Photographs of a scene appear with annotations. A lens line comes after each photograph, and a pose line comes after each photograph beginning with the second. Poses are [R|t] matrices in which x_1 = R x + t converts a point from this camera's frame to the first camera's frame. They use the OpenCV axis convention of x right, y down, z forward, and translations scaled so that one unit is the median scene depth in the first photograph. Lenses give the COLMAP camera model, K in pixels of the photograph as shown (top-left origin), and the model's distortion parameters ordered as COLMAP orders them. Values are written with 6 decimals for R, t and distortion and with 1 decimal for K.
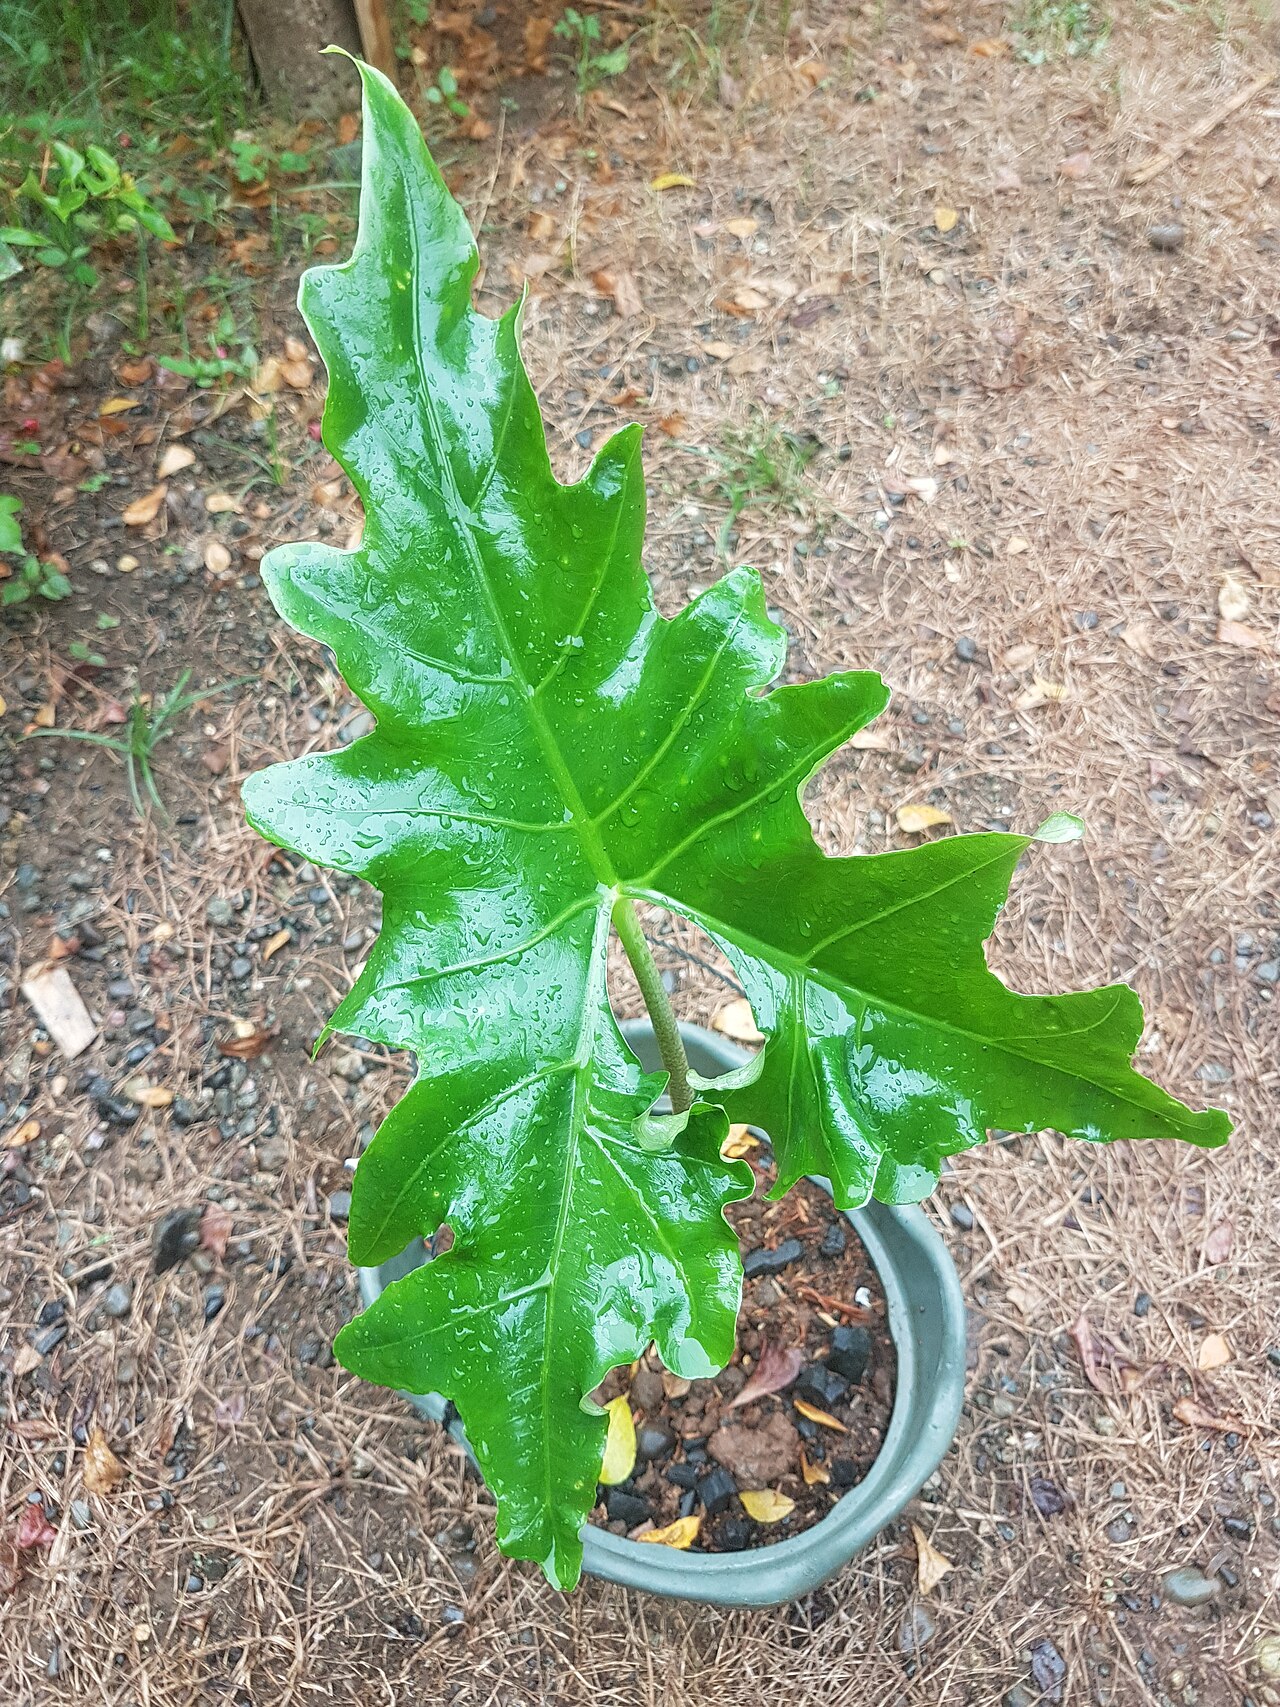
lens RADIAL K [[1400.8, 0, 631.6], [0, 1400.8, 863.4], [0, 0, 1]] dist [-0.016753, 0.047846]
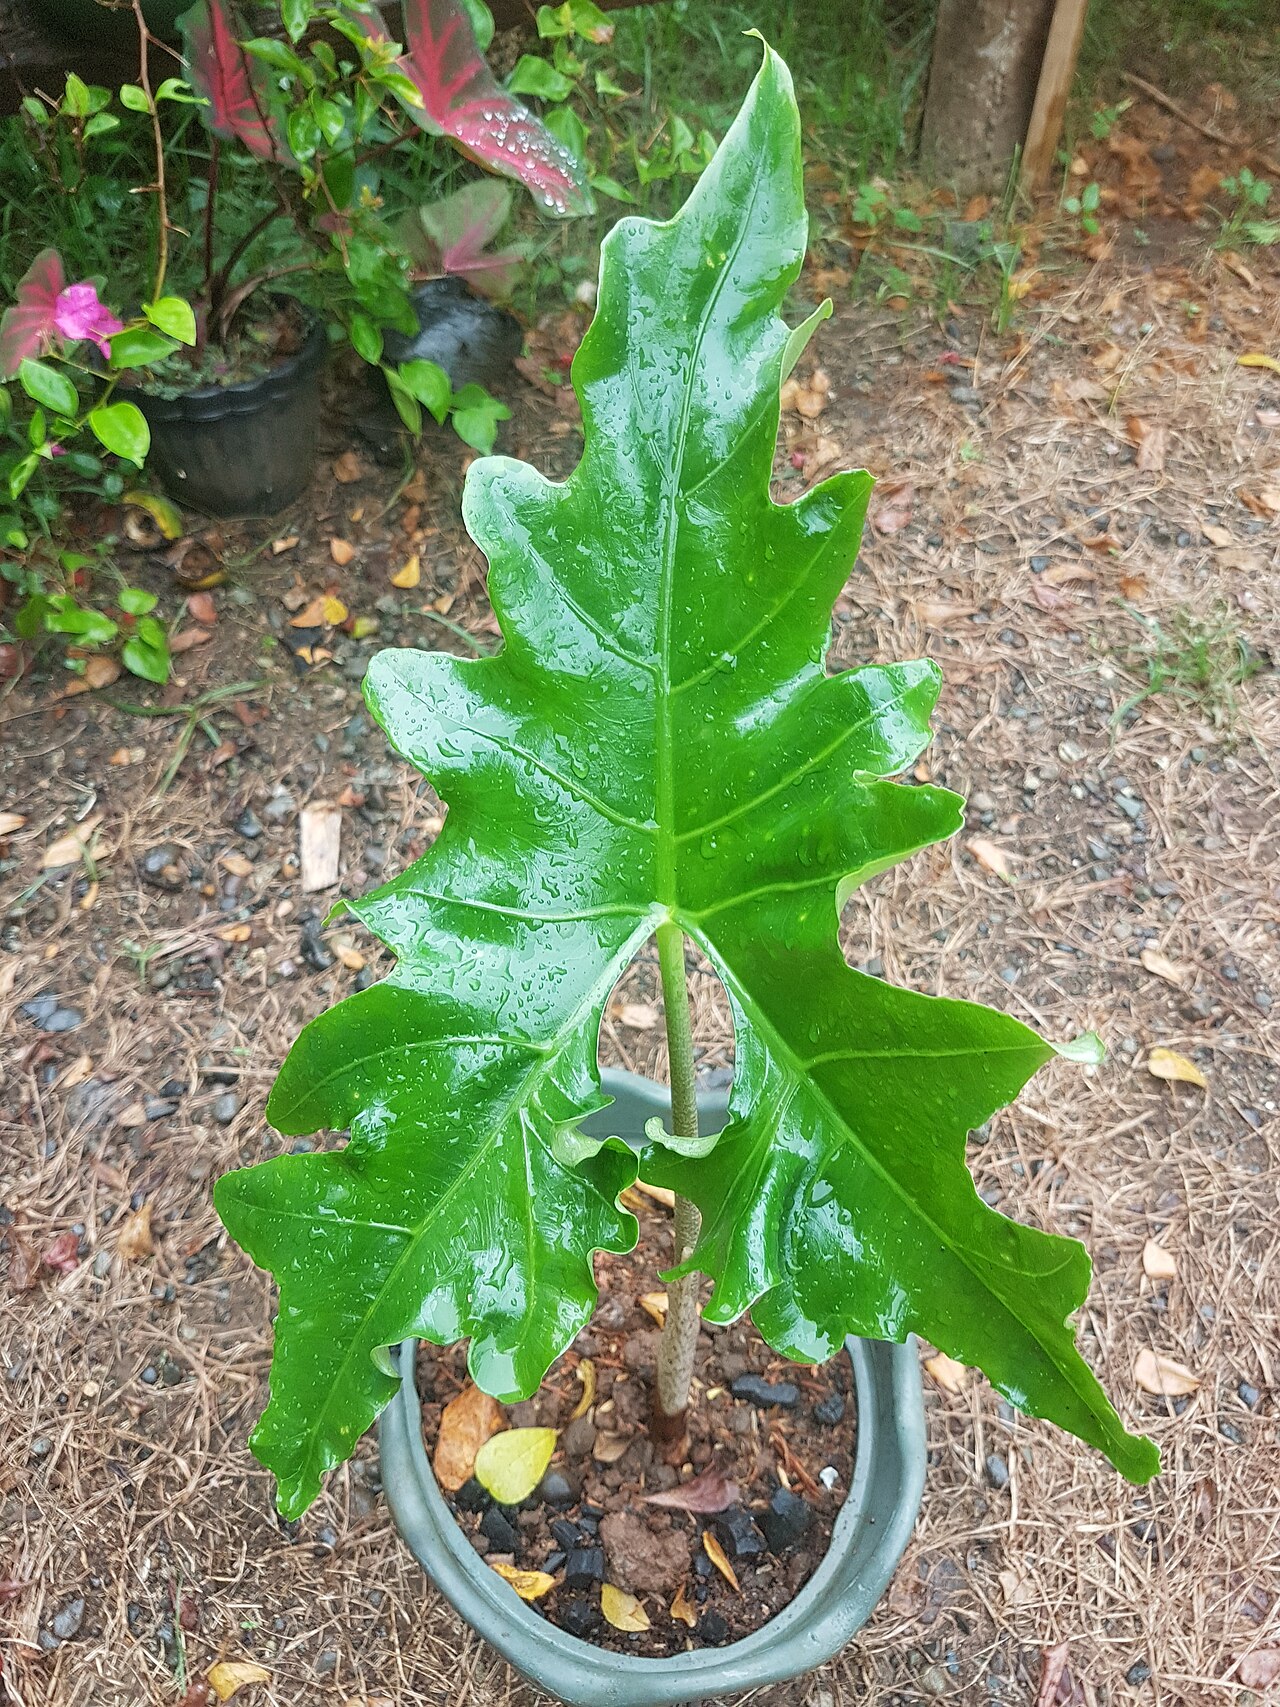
lens RADIAL K [[1400.8, 0, 631.6], [0, 1400.8, 863.4], [0, 0, 1]] dist [-0.016753, 0.047846]
pose [[0.862269, 0.434187, -0.260716, 0.107289], [-0.446574, 0.894653, 0.012964, -0.006718], [0.238879, 0.105251, 0.965328, 0.028276]]
